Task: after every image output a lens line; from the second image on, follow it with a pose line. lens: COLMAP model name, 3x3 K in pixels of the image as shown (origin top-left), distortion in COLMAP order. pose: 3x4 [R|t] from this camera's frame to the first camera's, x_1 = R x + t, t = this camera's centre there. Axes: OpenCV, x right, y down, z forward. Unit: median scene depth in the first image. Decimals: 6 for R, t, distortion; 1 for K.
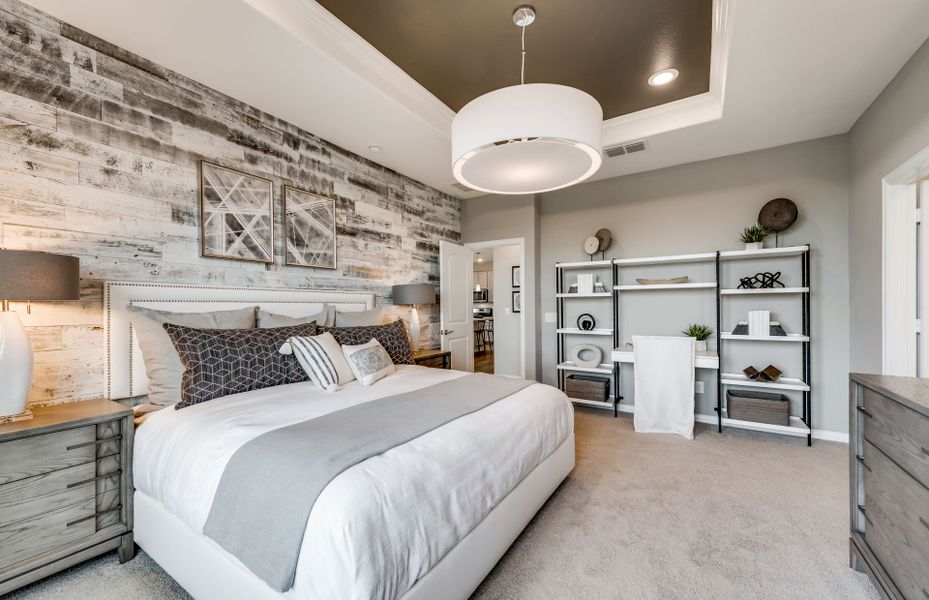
lens RADIAL K [[365.0, 0, 463.1], [0, 365.0, 303.7], [0, 0, 1]] dist [0.000520, -0.000221]
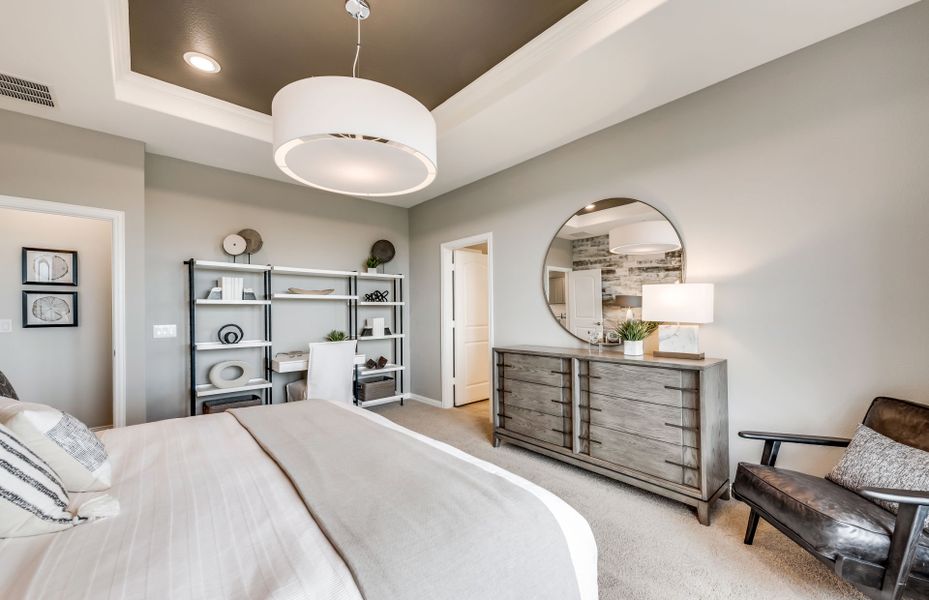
lens RADIAL K [[365.0, 0, 484.3], [0, 365.0, 313.9], [0, 0, 1]] dist [0.000520, -0.000221]
pose [[0.218934, 0.001217, 0.975739, -0.389498], [0.000267, 0.999999, -0.001307, 0.004919], [-0.975740, 0.000547, 0.218934, 0.264104]]
